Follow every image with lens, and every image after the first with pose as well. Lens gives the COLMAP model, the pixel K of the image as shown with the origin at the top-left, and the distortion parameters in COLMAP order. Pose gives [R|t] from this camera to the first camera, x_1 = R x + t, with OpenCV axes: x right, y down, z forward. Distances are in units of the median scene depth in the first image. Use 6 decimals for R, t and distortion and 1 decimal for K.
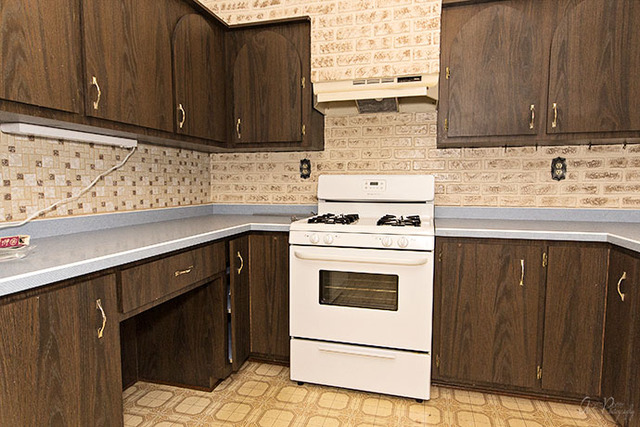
lens RADIAL K [[389.6, 0, 320.2], [0, 389.6, 217.7], [0, 0, 1]] dist [0.005063, 0.001509]
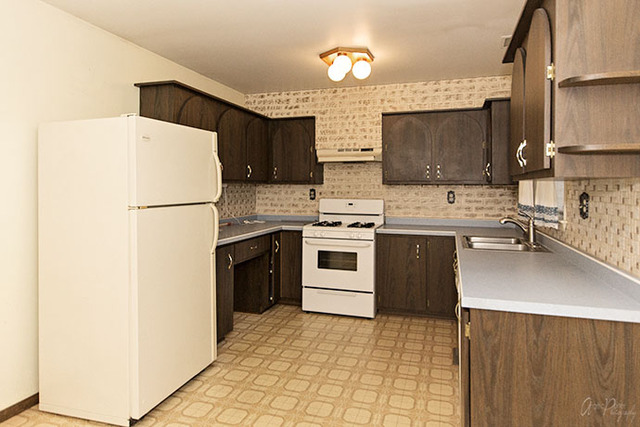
lens RADIAL K [[402.1, 0, 317.9], [0, 402.1, 183.6], [0, 0, 1]] dist [0.000720, 0.000086]
pose [[0.998969, 0.003511, -0.045264, 0.078298], [-0.007936, 0.995159, -0.097956, -0.000216], [0.044701, 0.098214, 0.994161, -0.918206]]
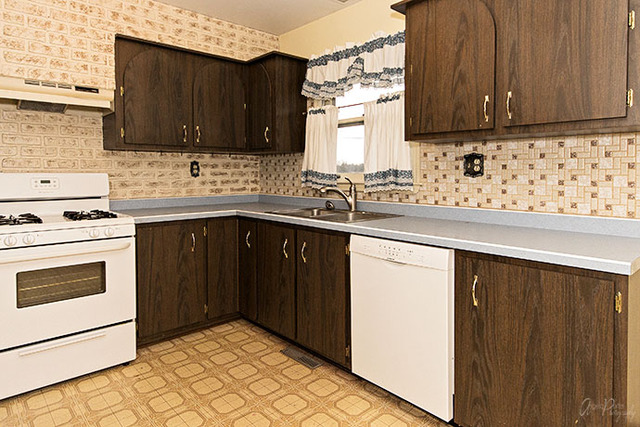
lens RADIAL K [[396.6, 0, 321.4], [0, 396.6, 181.4], [0, 0, 1]] dist [-0.001615, -0.001278]
pose [[0.528118, -0.020261, 0.848929, -0.388653], [0.076485, 0.996787, -0.023792, -0.010347], [-0.845719, 0.077495, 0.527971, -0.159356]]
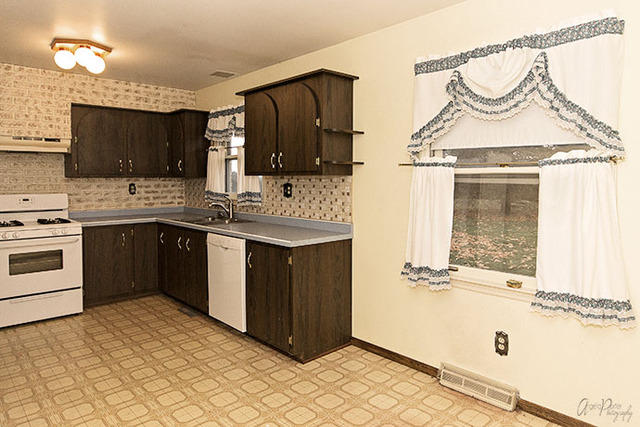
lens RADIAL K [[424.5, 0, 319.1], [0, 424.5, 188.8], [0, 0, 1]] dist [-0.003693, 0.000036]
pose [[0.530165, -0.021729, 0.847616, -0.741809], [0.077616, 0.996718, -0.022996, -0.001705], [-0.844335, 0.077980, 0.530111, -0.983133]]
